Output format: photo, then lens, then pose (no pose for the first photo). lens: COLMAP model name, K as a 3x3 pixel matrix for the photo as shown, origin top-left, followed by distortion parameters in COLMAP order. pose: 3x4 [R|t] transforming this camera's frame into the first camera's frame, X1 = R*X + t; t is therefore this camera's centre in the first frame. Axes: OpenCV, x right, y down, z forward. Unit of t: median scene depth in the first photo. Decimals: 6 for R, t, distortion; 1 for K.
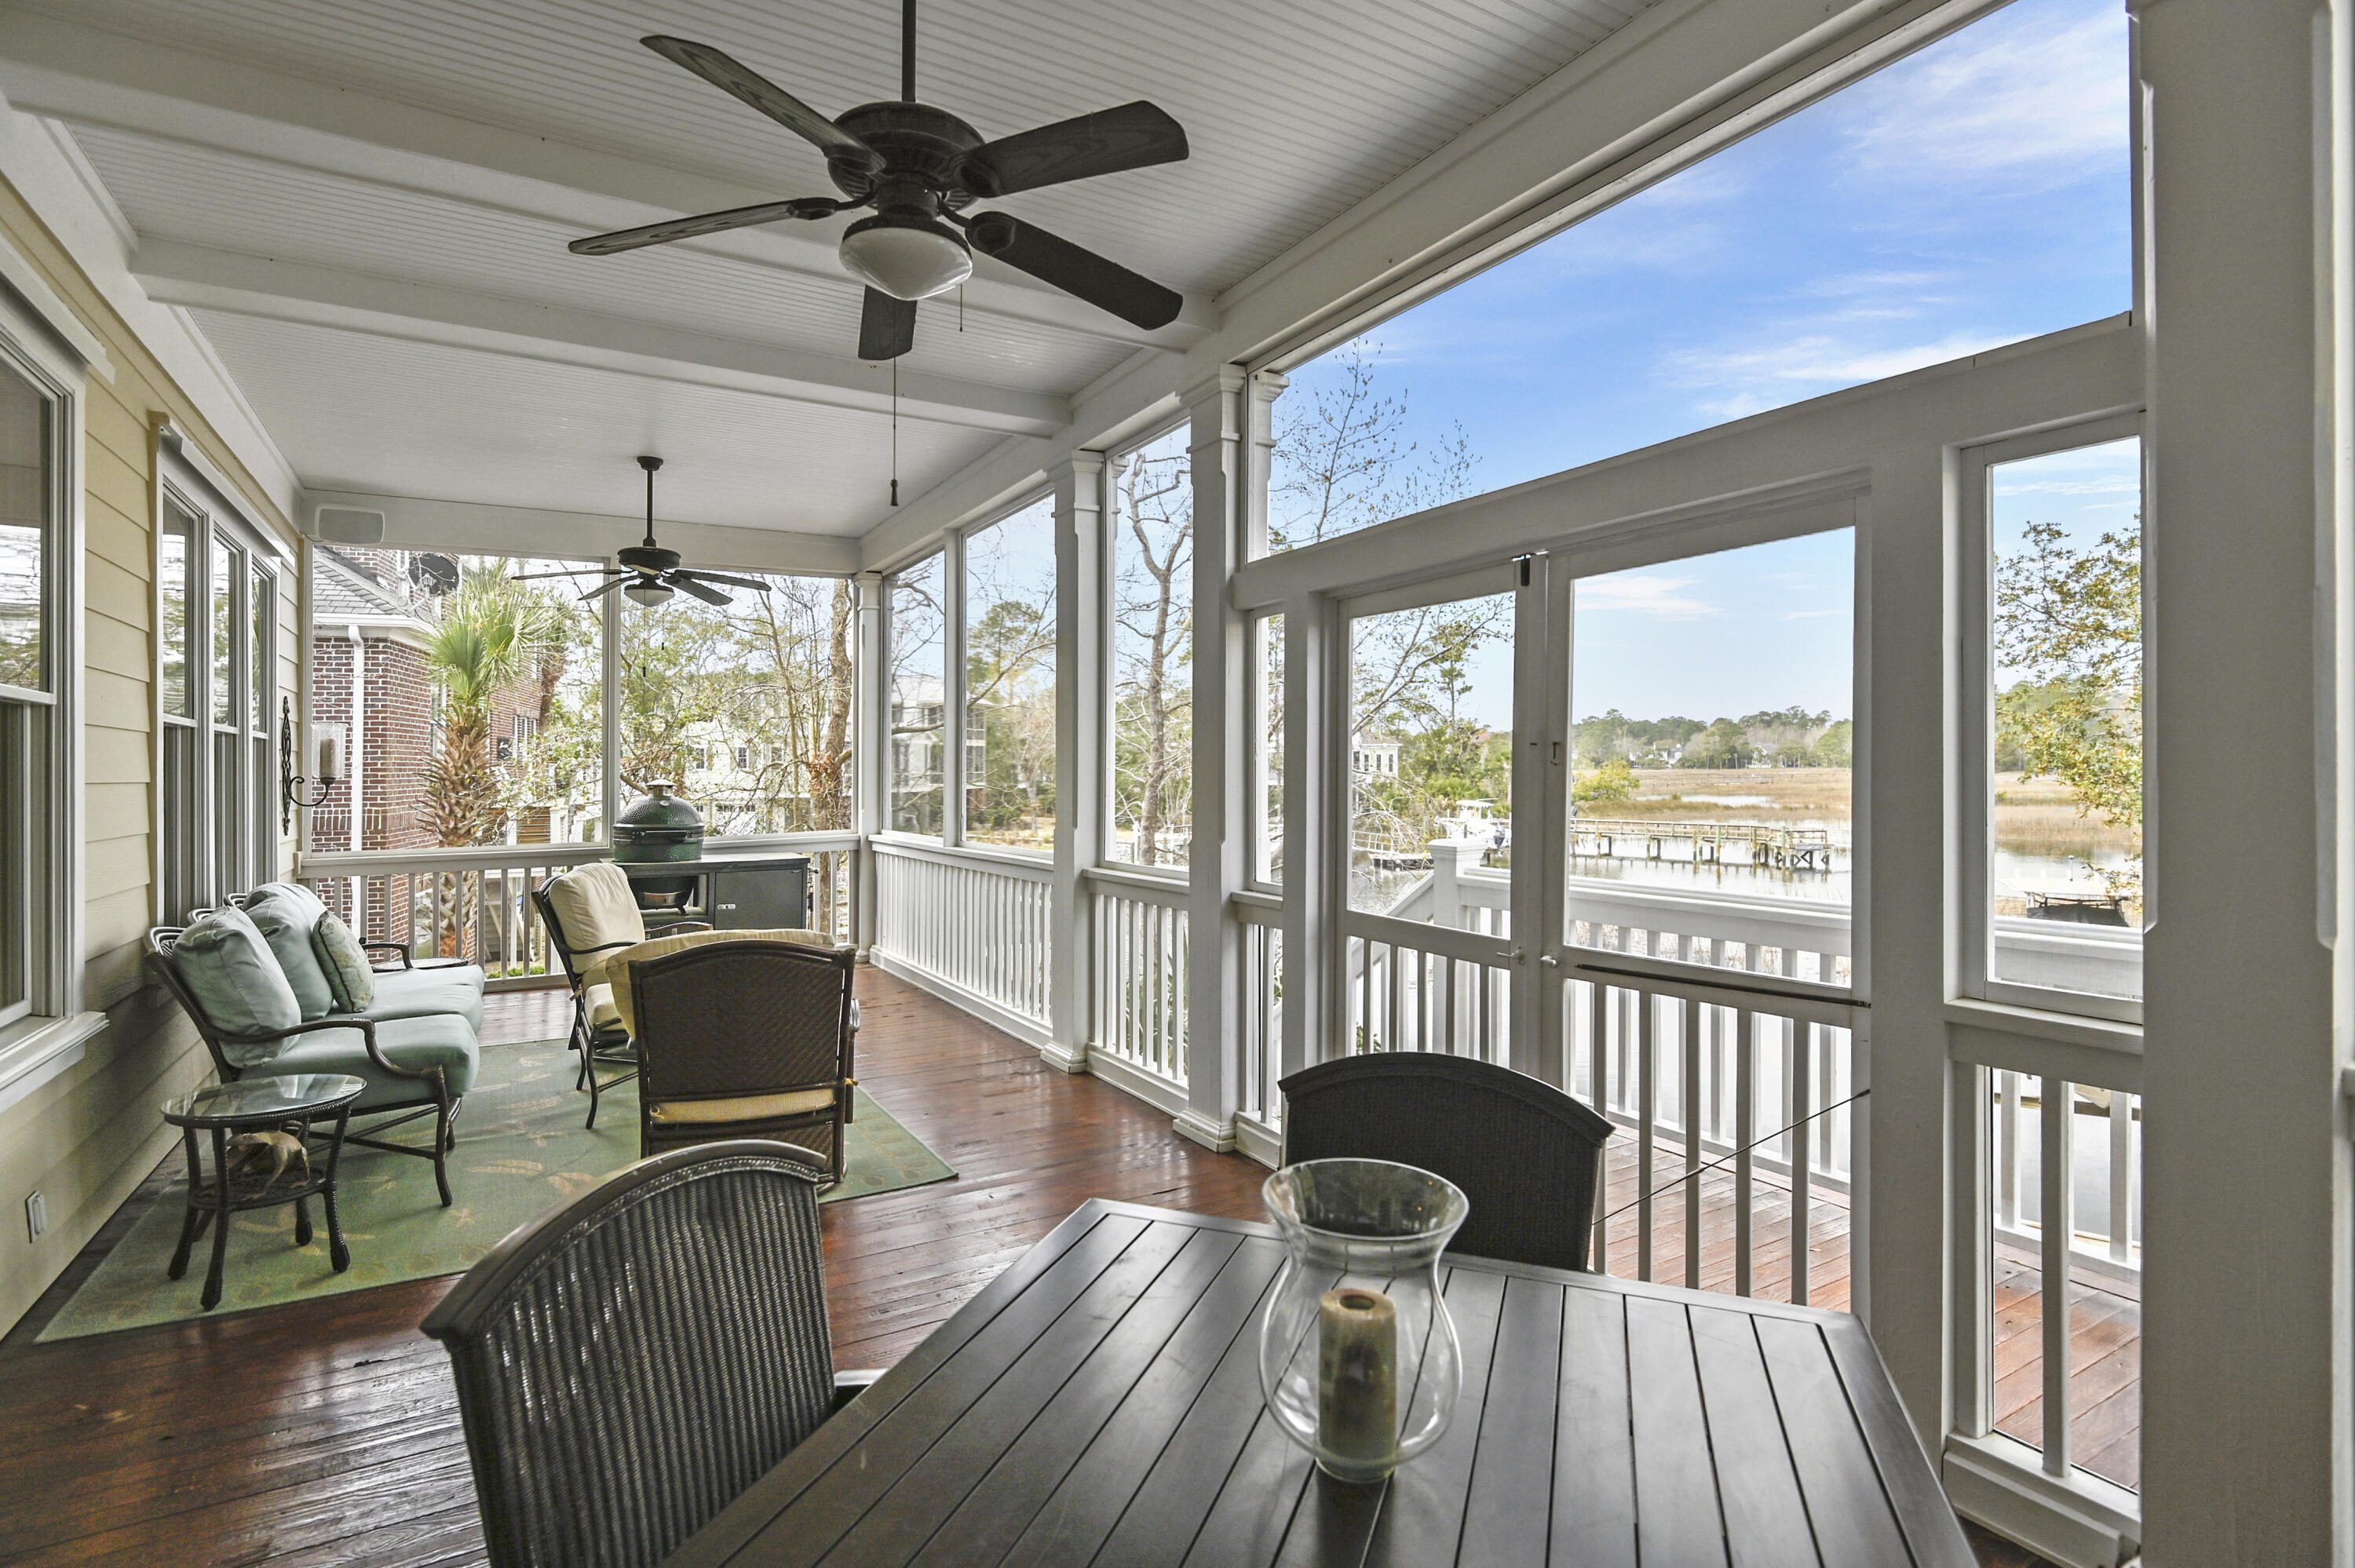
lens RADIAL K [[1117.8, 0, 1177.3], [0, 1117.8, 772.7], [0, 0, 1]] dist [-0.007937, -0.001613]
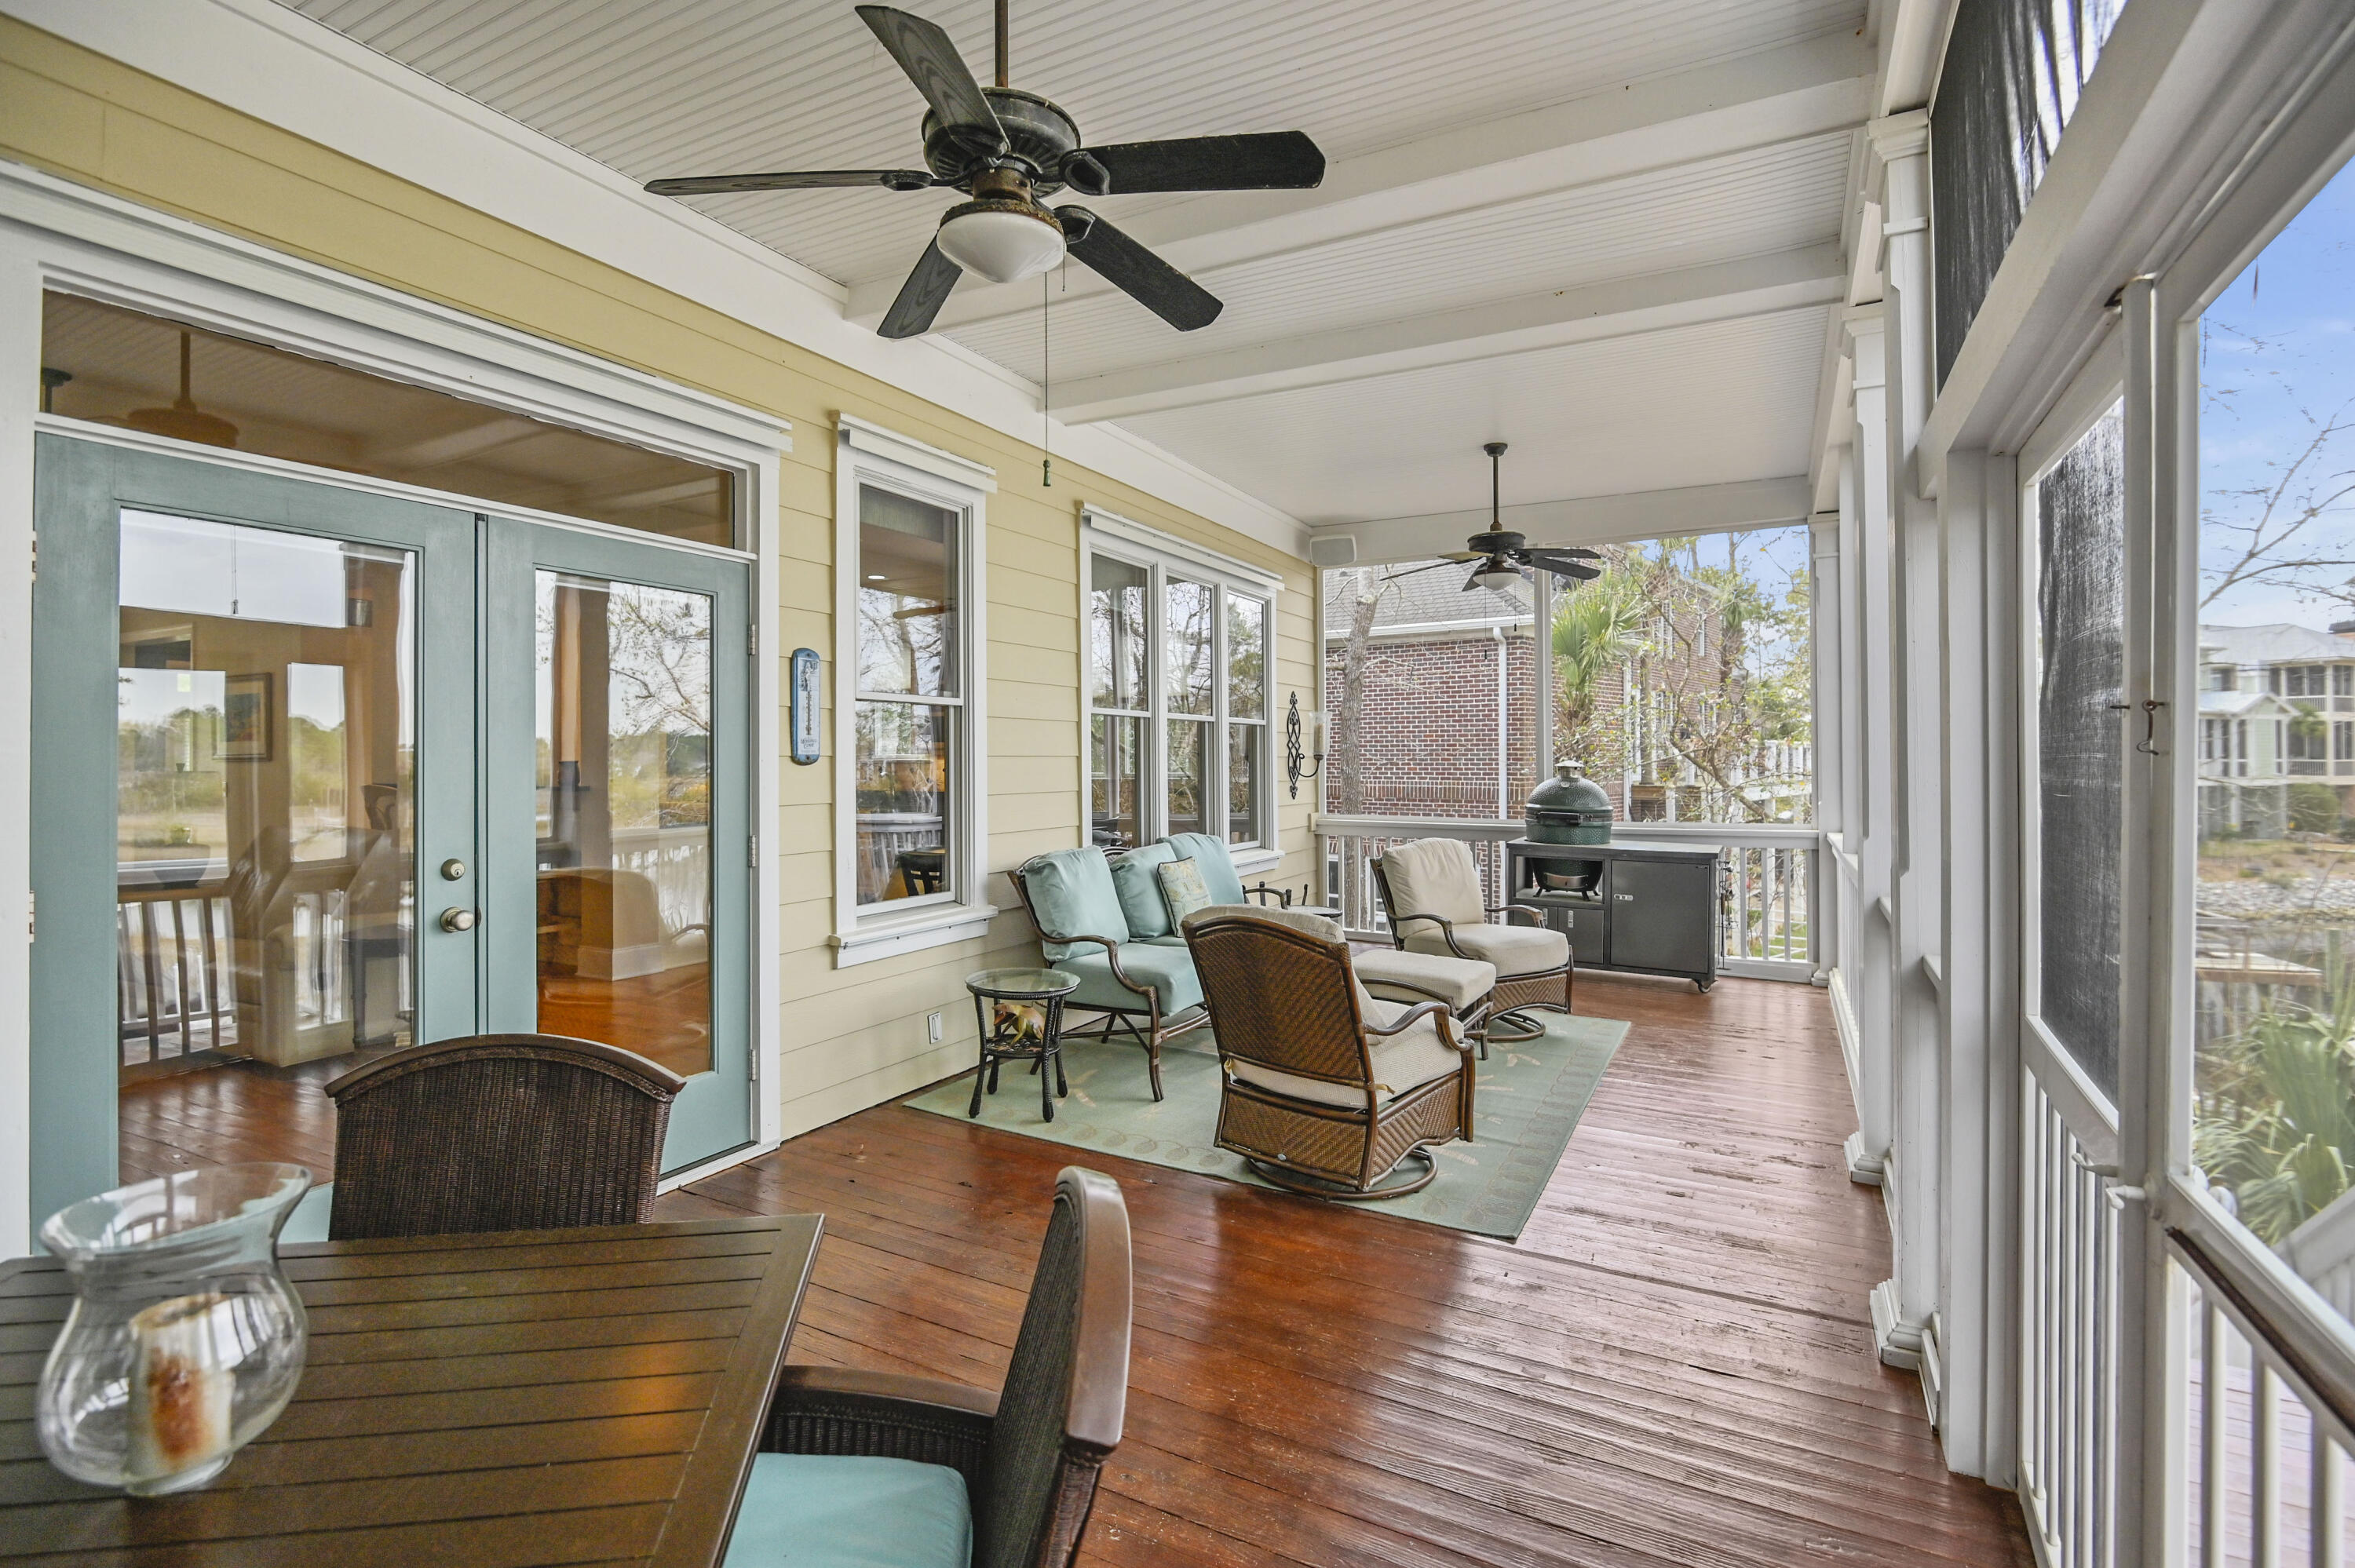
lens RADIAL K [[1117.8, 0, 1165.2], [0, 1117.8, 744.5], [0, 0, 1]] dist [-0.007937, -0.001613]
pose [[0.508373, 0.004380, -0.861126, 0.229673], [-0.011382, 0.999934, -0.001633, -0.003046], [0.861062, 0.010632, 0.508389, 0.205986]]
